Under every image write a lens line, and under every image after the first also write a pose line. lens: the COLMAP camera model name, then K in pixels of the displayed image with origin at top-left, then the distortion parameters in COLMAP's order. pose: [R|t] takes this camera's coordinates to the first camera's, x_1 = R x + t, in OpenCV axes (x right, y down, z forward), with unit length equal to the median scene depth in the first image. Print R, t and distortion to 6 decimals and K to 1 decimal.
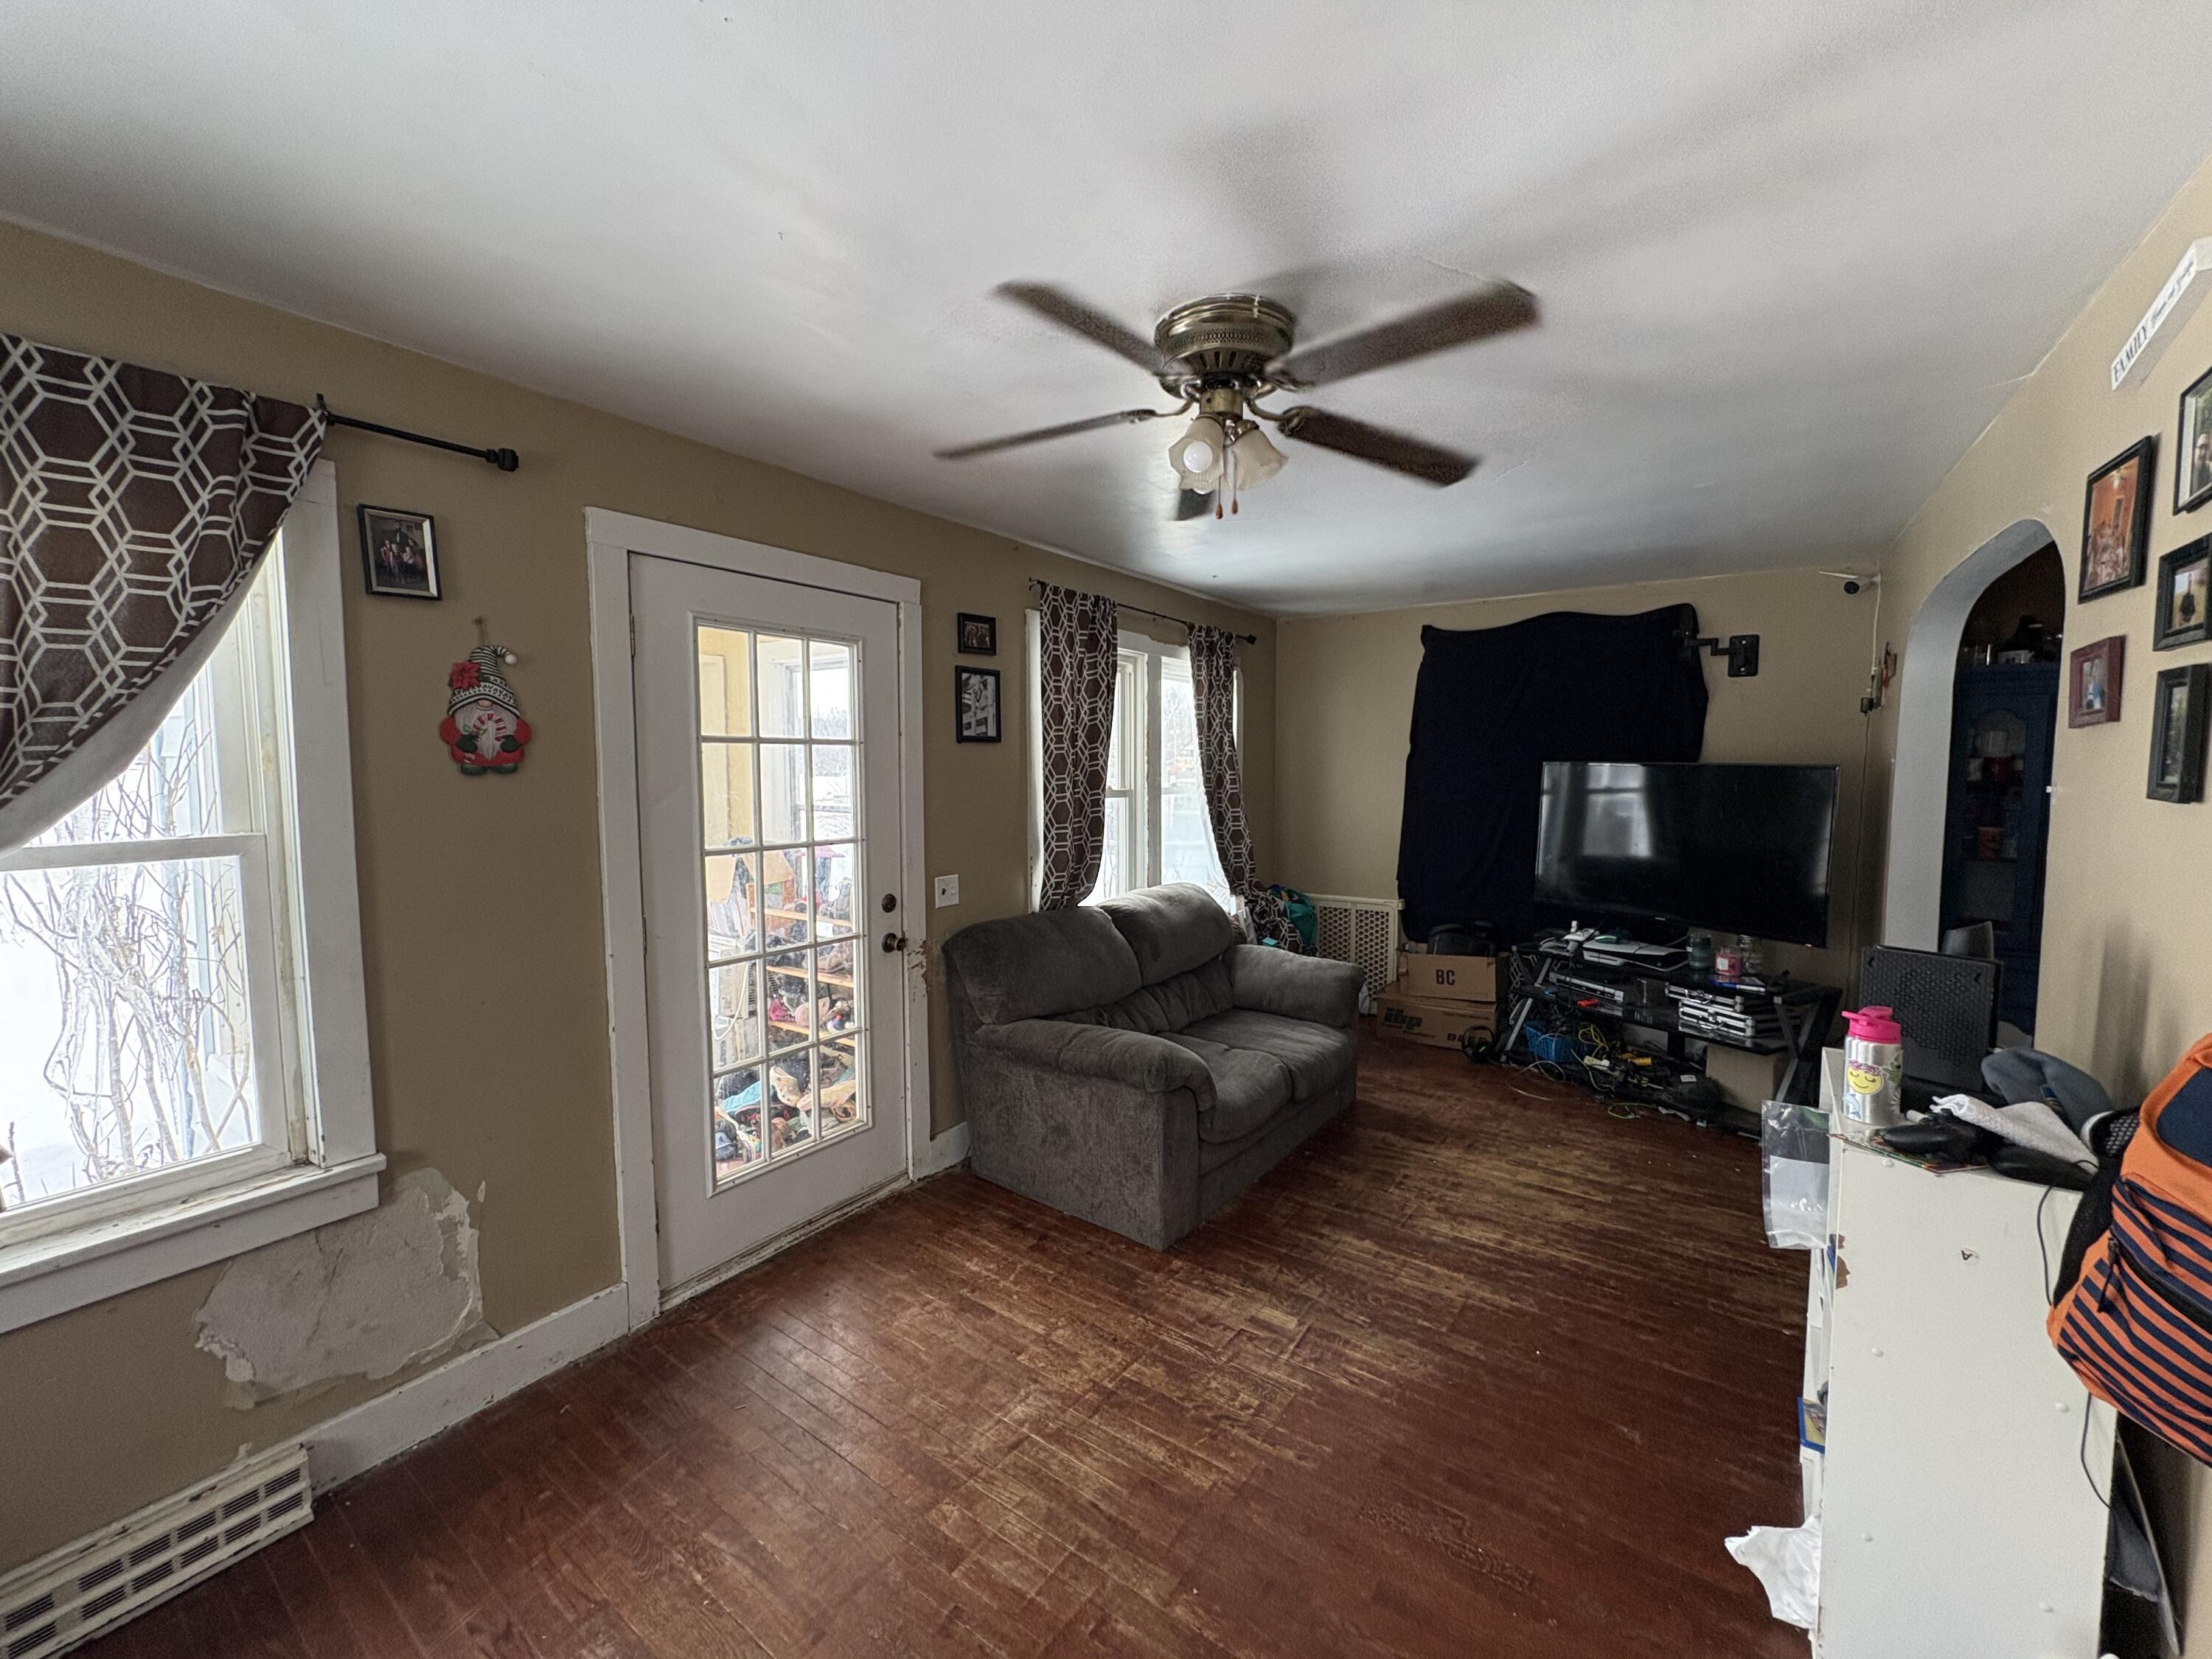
lens RADIAL K [[894.1, 0, 1101.9], [0, 894.1, 831.8], [0, 0, 1]] dist [-0.000232, -0.000550]
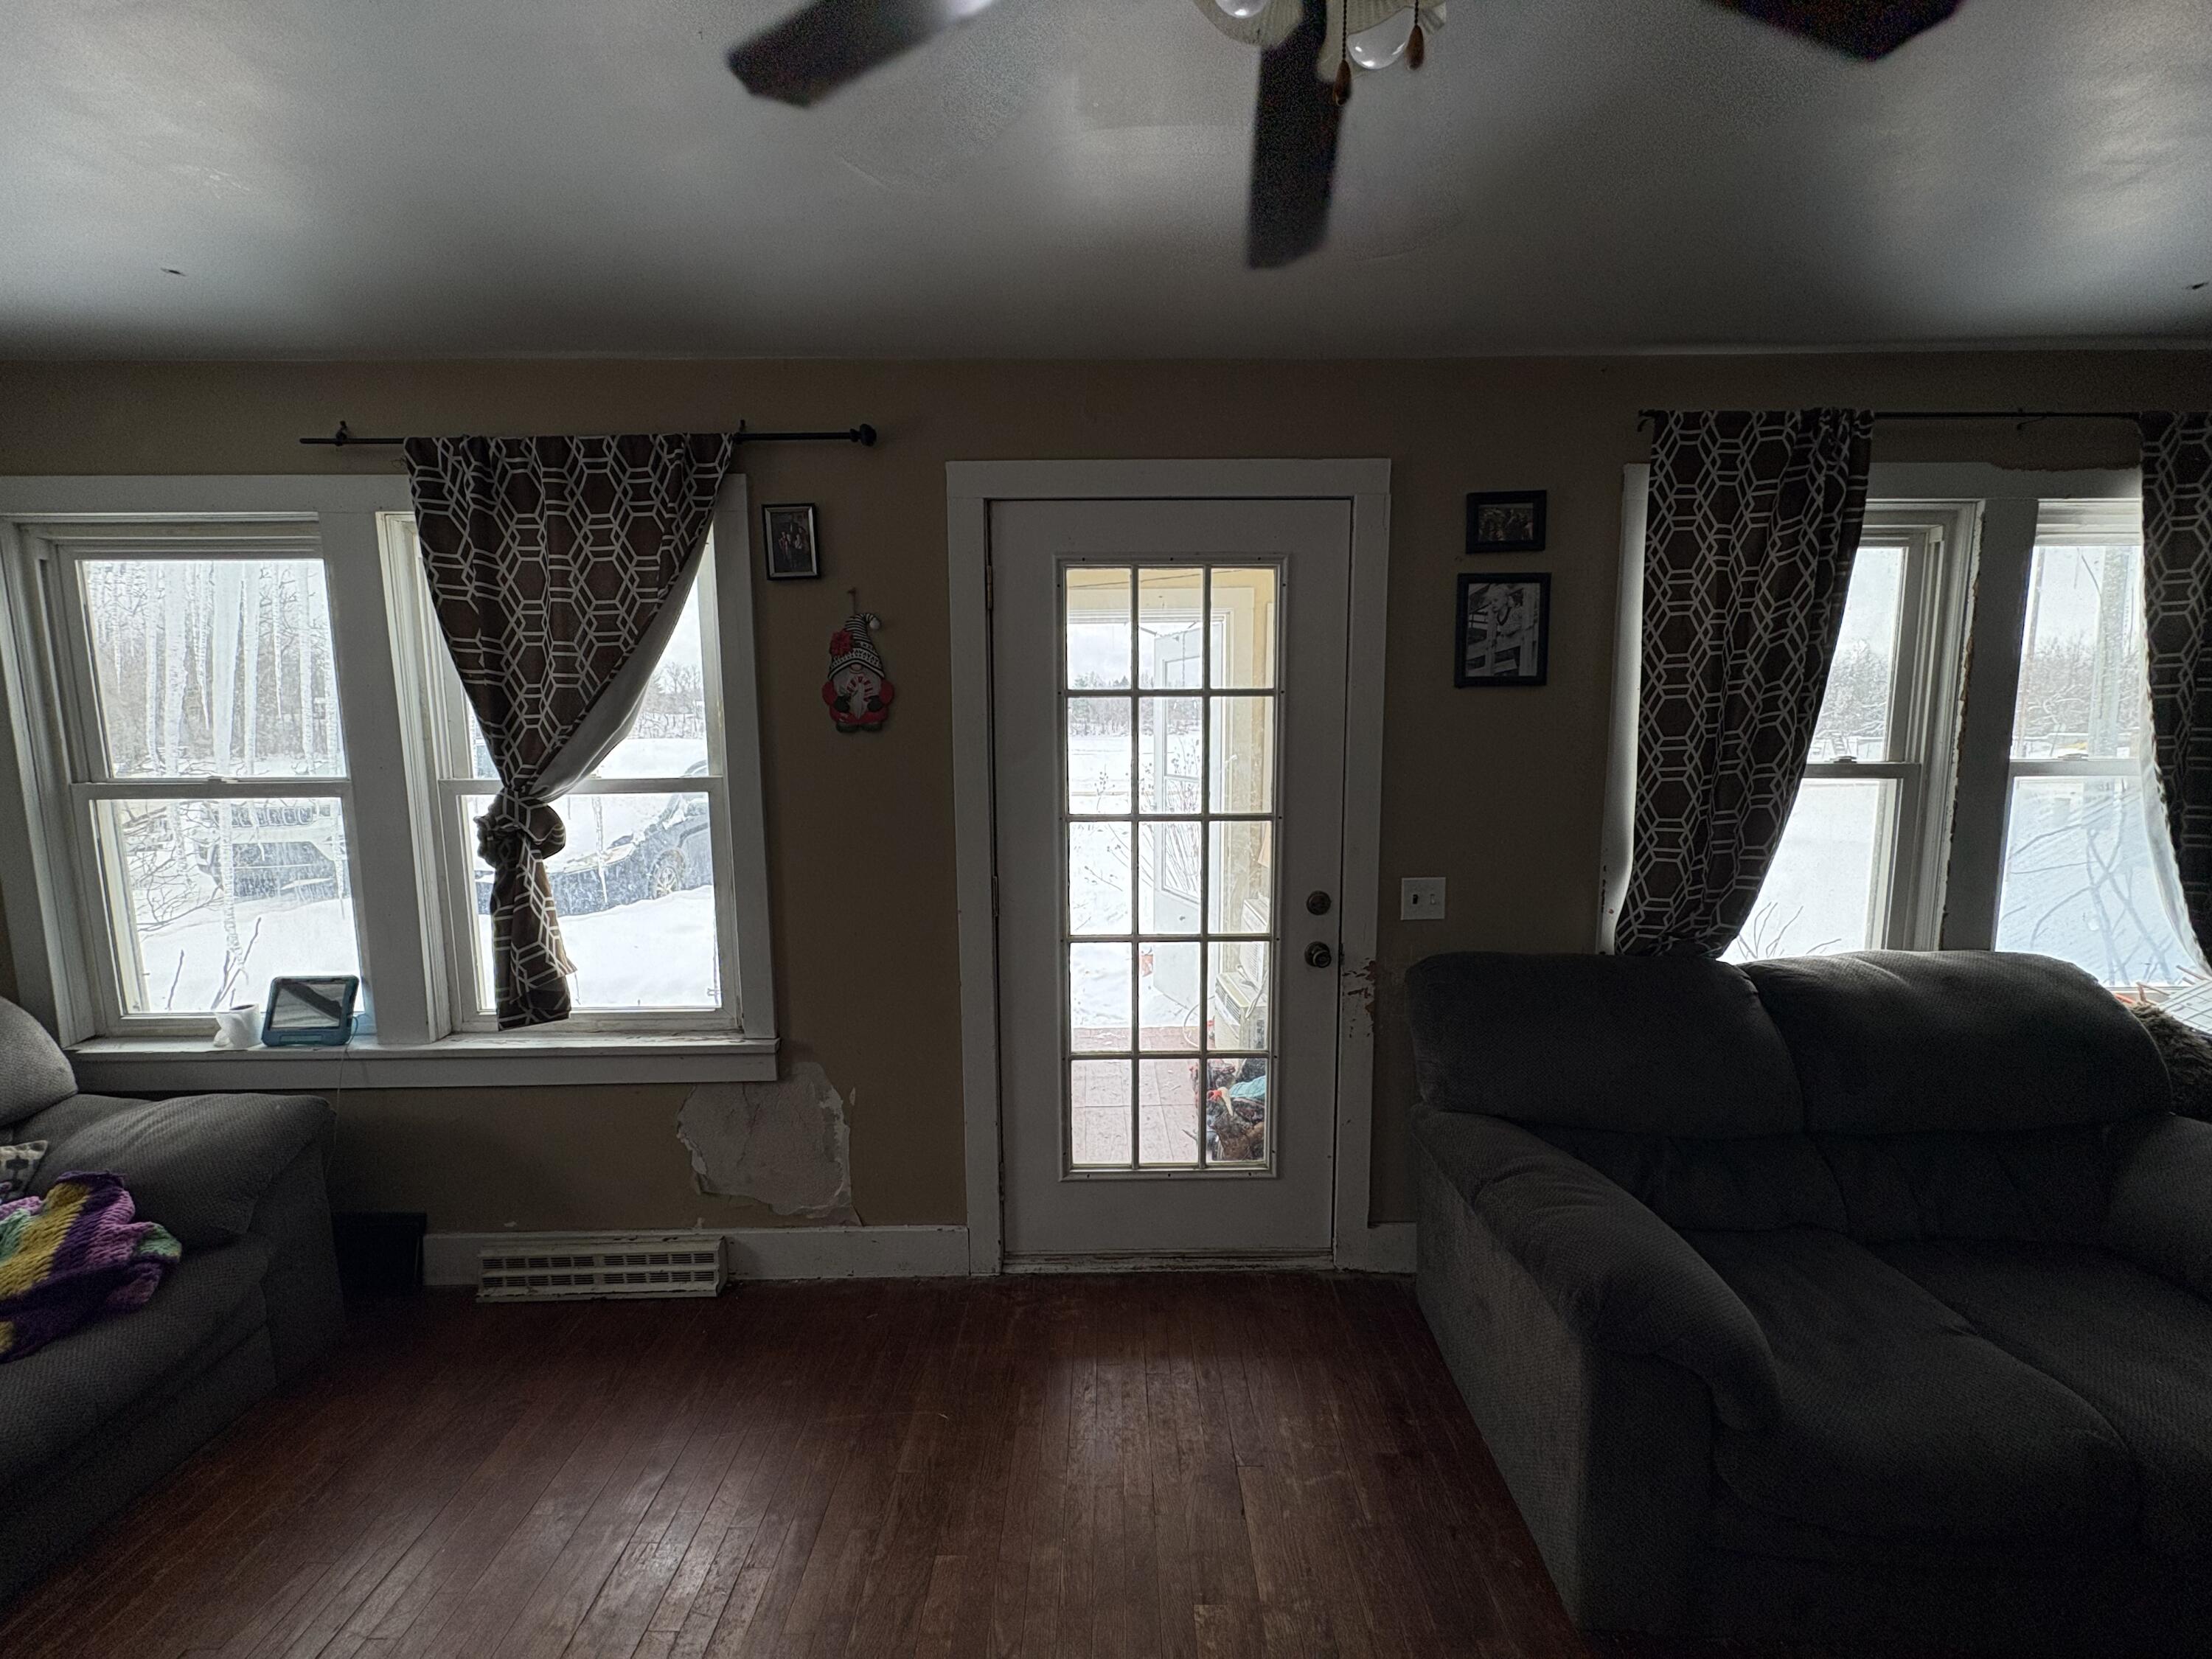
lens RADIAL K [[894.1, 0, 1106.7], [0, 894.1, 825.9], [0, 0, 1]] dist [-0.000232, -0.000550]
pose [[0.575295, 0.092856, -0.812658, 0.285825], [-0.055897, 0.995676, 0.074198, -0.033841], [0.816034, 0.002740, 0.577998, 0.434869]]
